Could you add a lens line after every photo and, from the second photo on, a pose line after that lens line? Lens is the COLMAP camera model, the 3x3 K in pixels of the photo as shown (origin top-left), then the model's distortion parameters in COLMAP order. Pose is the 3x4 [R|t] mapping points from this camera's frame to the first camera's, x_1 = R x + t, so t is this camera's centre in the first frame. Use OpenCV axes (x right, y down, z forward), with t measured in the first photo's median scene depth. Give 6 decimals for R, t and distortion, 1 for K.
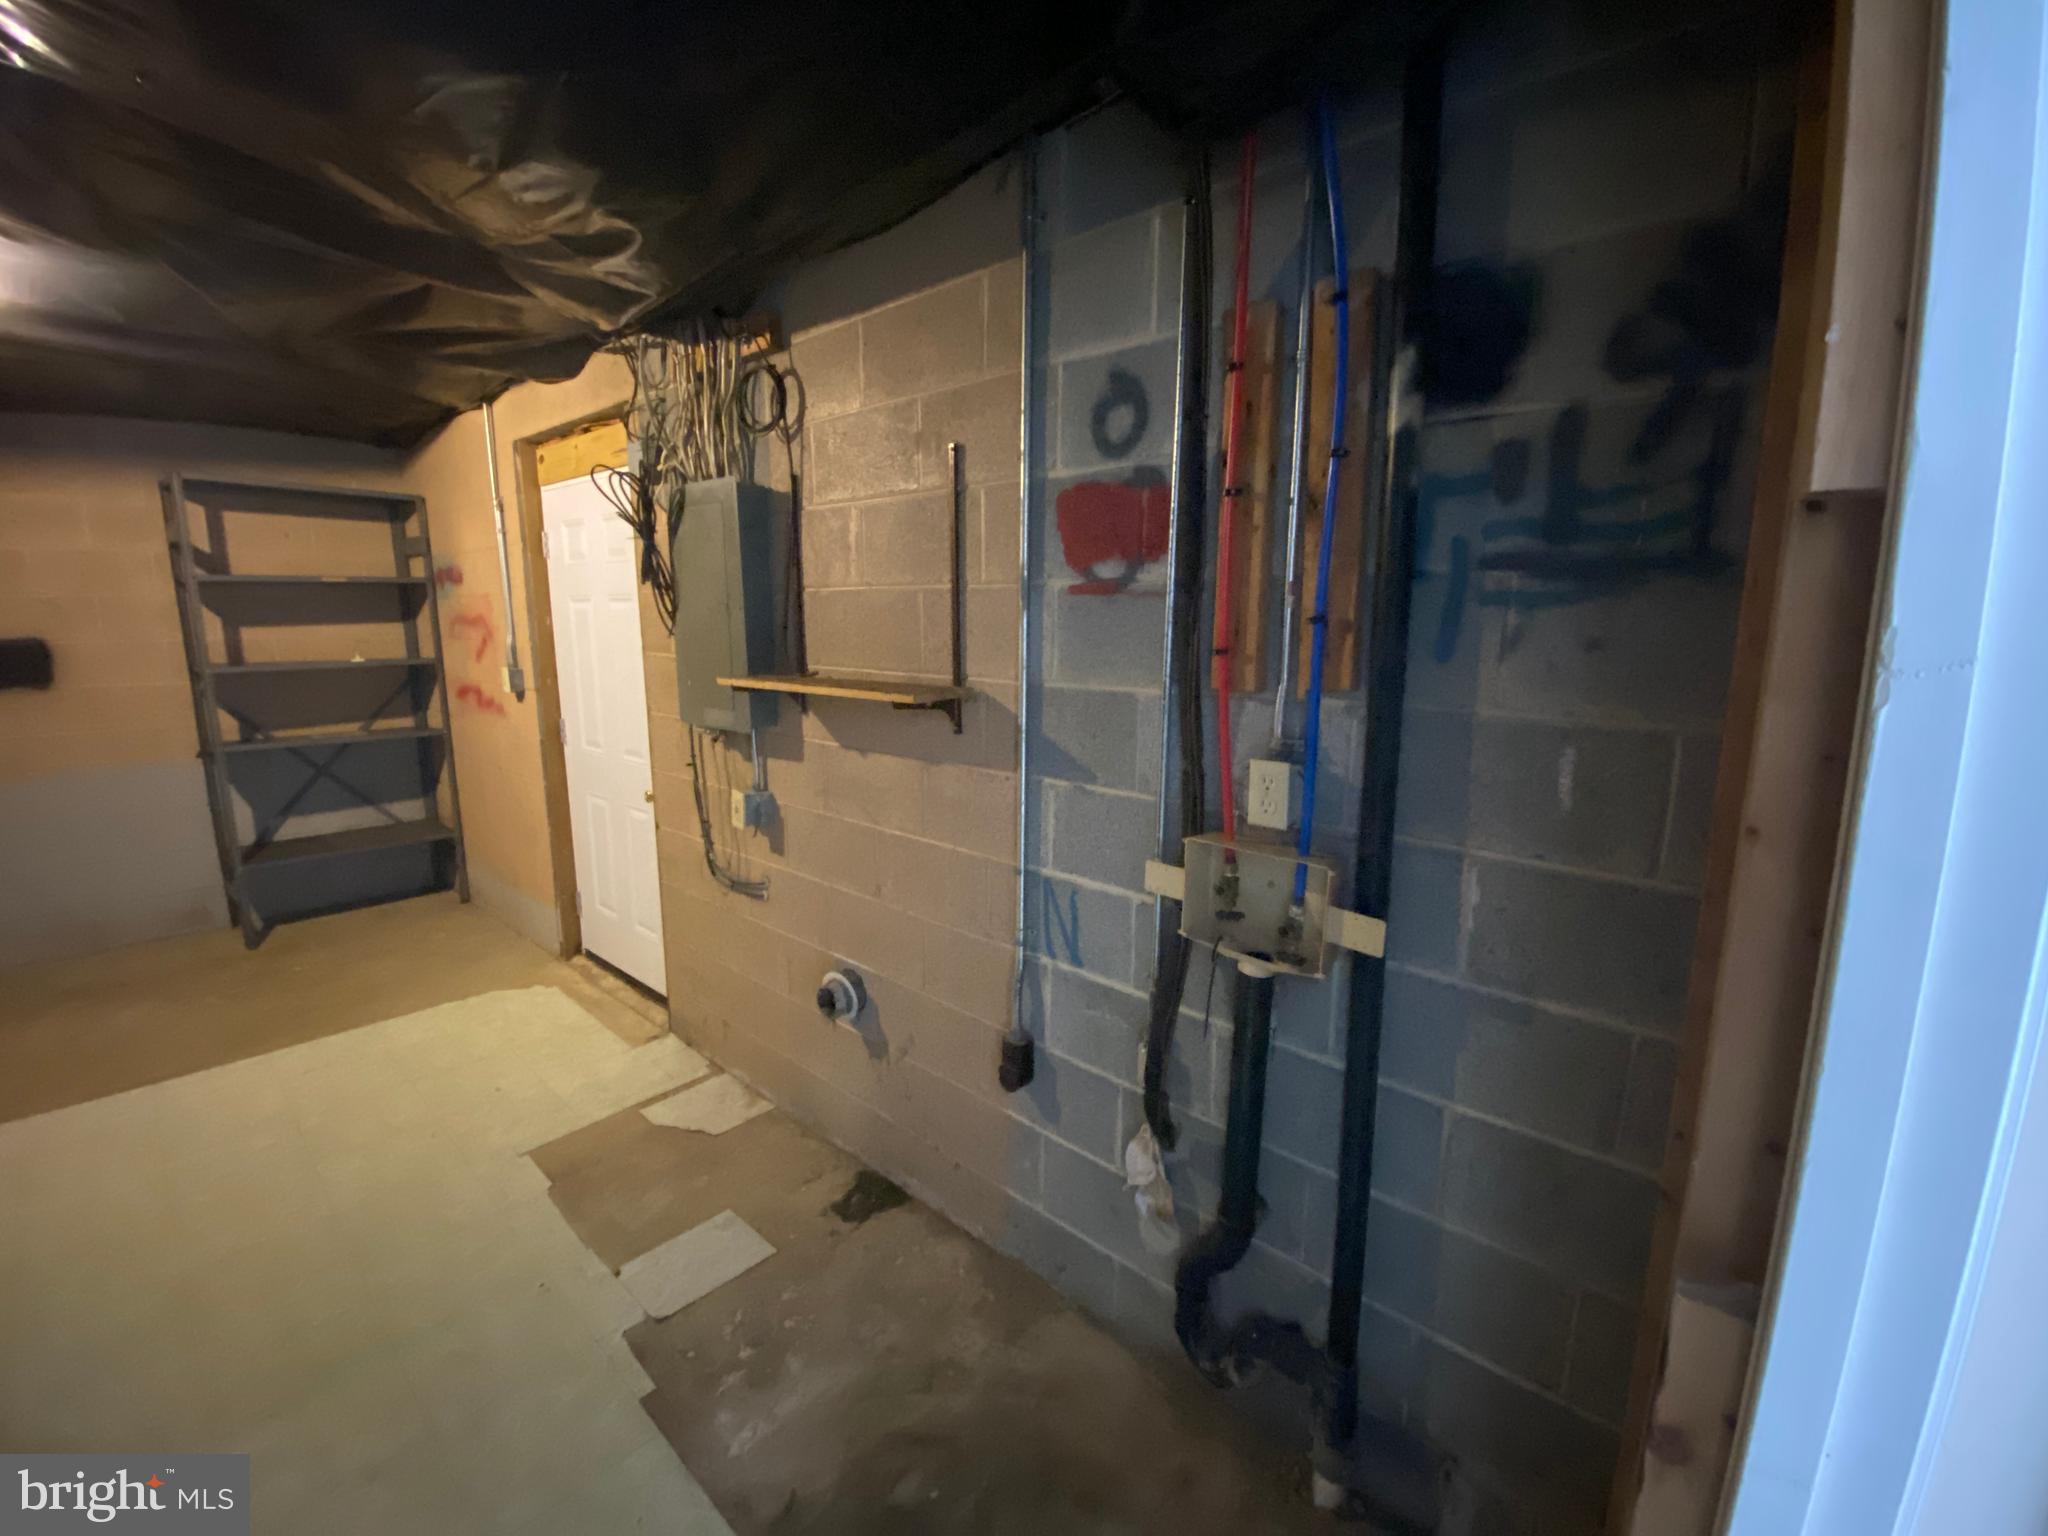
lens RADIAL K [[834.4, 0, 1026.2], [0, 834.4, 767.0], [0, 0, 1]] dist [0.022330, -0.022063]
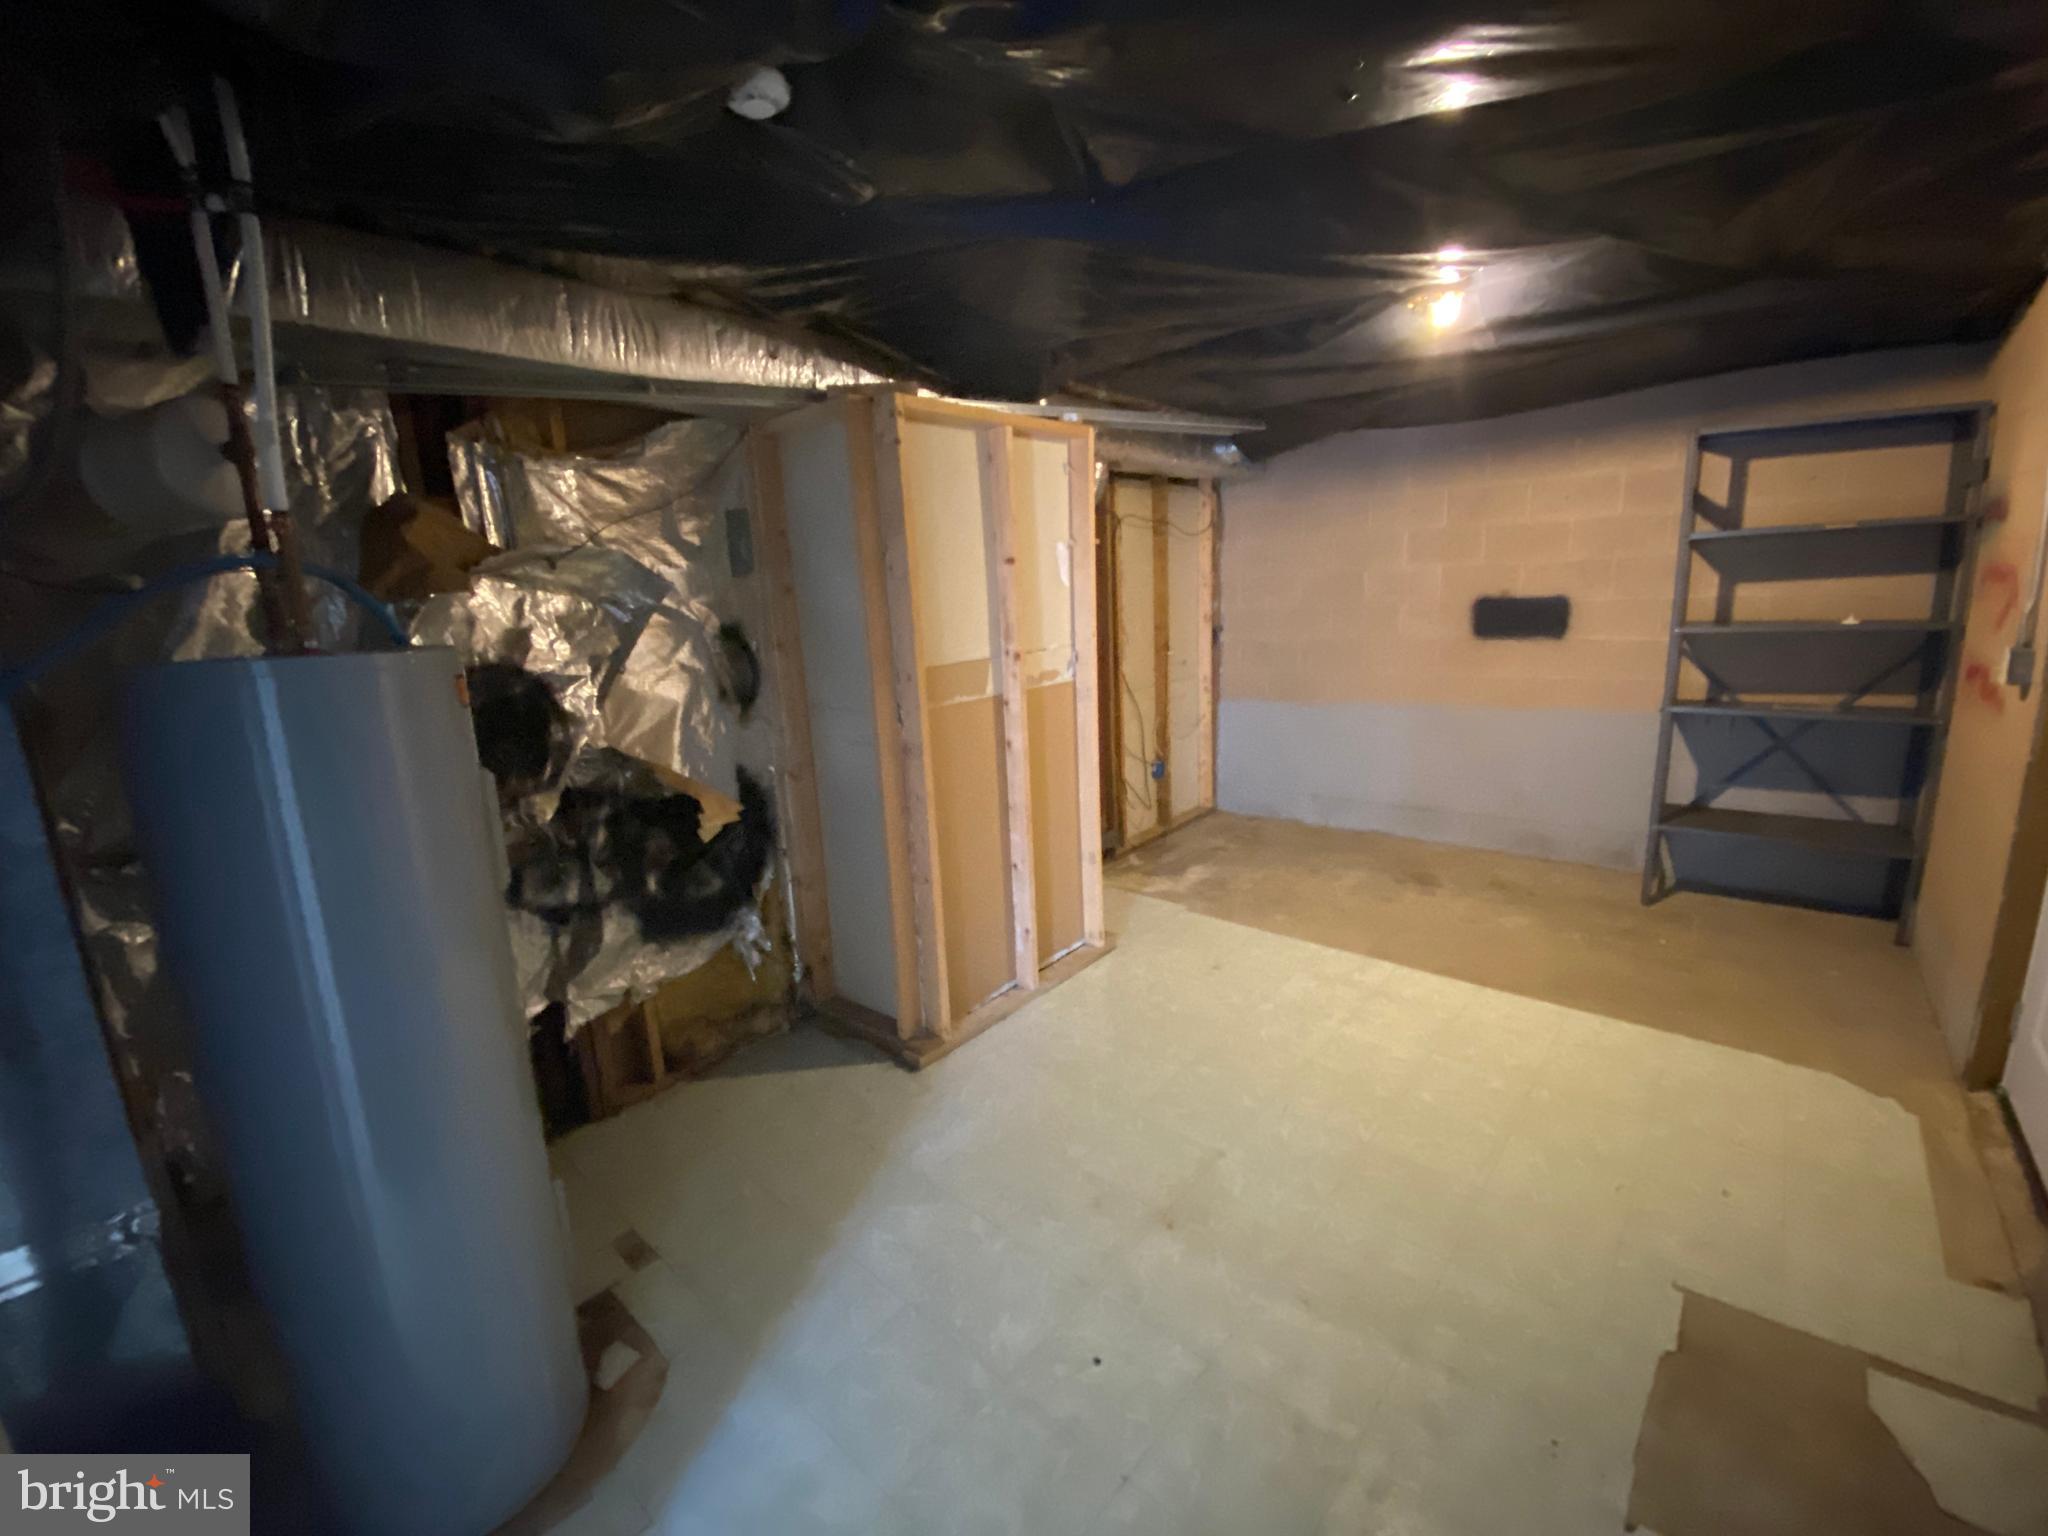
lens RADIAL K [[844.5, 0, 1024.0], [0, 844.5, 768.0], [0, 0, 1]] dist [0.015512, -0.016027]
pose [[0.022086, 0.201527, -0.979234, 0.034504], [-0.127919, 0.971992, 0.197152, -0.049400], [0.991539, 0.120908, 0.047247, 0.173553]]
